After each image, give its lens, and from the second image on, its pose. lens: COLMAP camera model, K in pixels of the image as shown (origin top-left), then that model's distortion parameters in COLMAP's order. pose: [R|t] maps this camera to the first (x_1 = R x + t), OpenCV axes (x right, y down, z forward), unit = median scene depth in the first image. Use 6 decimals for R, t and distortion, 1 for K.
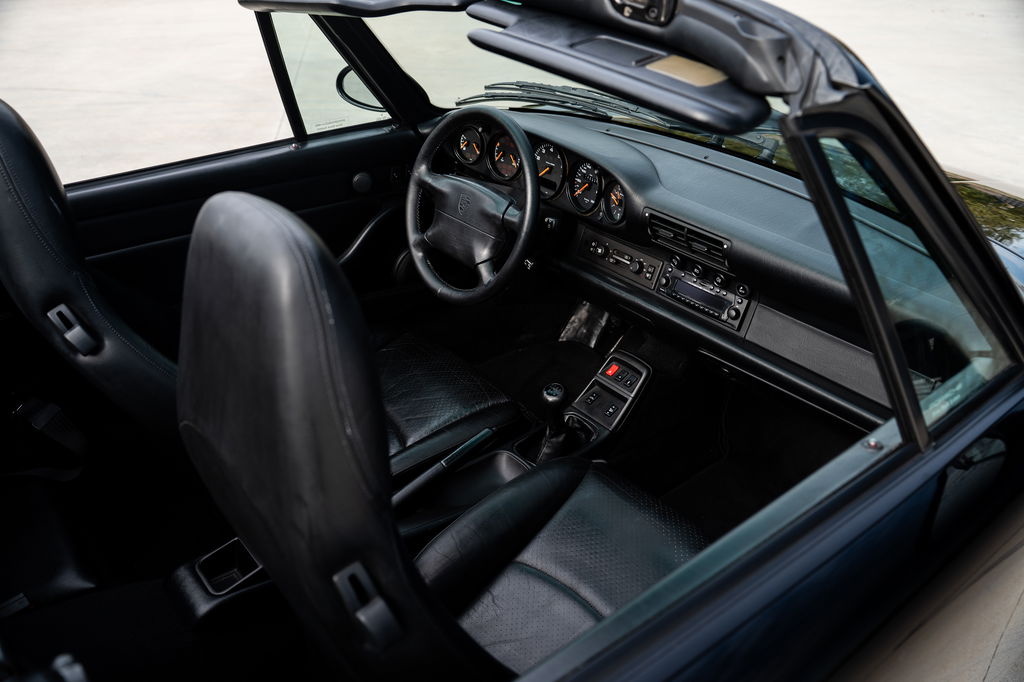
lens RADIAL K [[839.2, 0, 511.0], [0, 839.2, 335.8], [0, 0, 1]] dist [-0.073784, 0.021256]
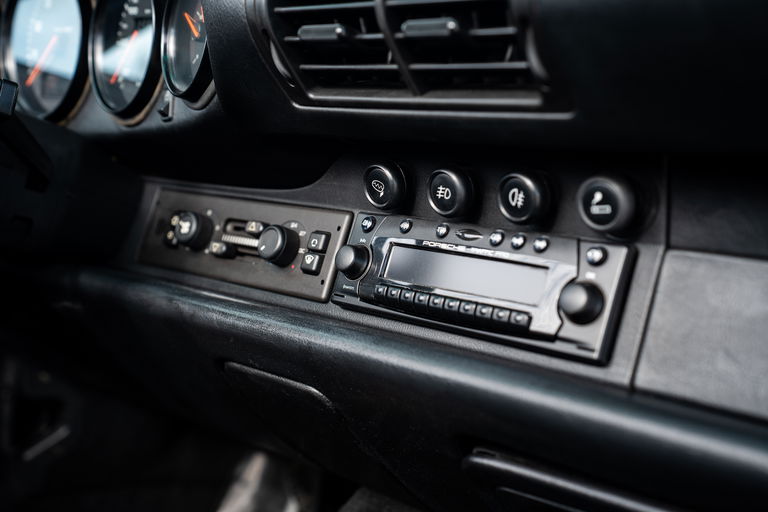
lens RADIAL K [[1092.7, 0, 383.3], [0, 1092.7, 256.6], [0, 0, 1]] dist [0.031938, 0.000000]
pose [[0.996525, -0.026754, 0.078884, 0.158497], [0.051929, 0.940001, -0.337197, 0.069285], [-0.065130, 0.340122, 0.938123, 0.602208]]
